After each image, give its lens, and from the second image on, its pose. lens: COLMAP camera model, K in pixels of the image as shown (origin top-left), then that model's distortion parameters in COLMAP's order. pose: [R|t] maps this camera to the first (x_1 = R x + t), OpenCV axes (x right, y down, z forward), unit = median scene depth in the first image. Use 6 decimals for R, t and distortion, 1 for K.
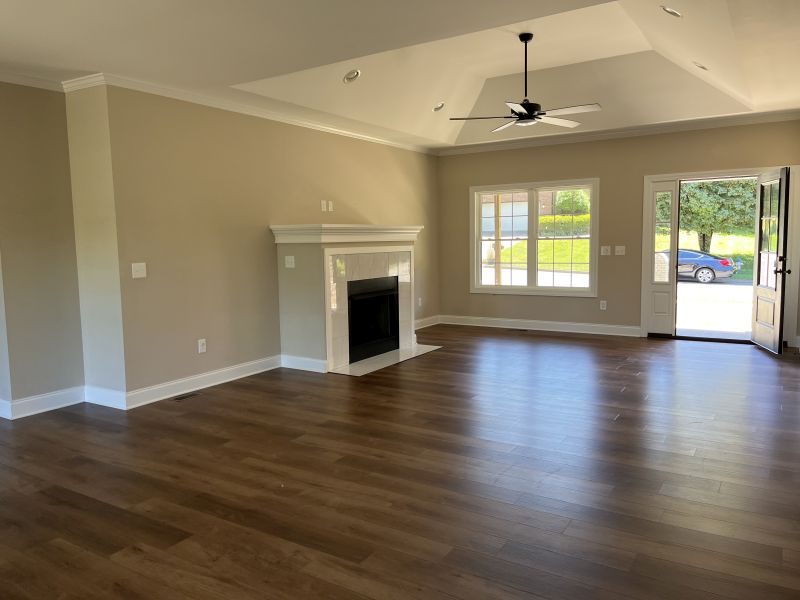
lens RADIAL K [[602.4, 0, 400.0], [0, 602.4, 300.0], [0, 0, 1]] dist [0.059089, -0.084695]
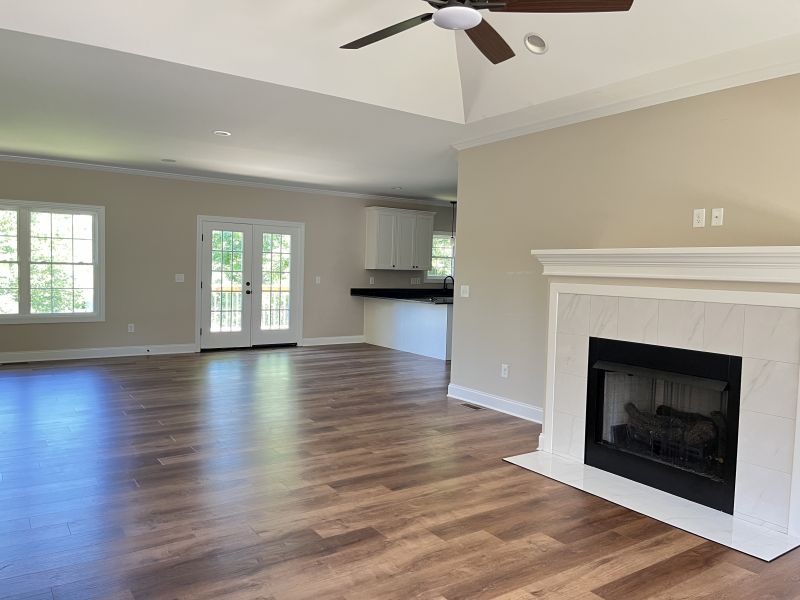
lens RADIAL K [[602.4, 0, 400.0], [0, 602.4, 300.0], [0, 0, 1]] dist [0.059089, -0.084695]
pose [[-0.403277, 0.054946, -0.913427, 0.613858], [-0.112974, 0.987570, 0.109284, -0.123186], [0.908077, 0.147265, -0.392057, 1.109444]]
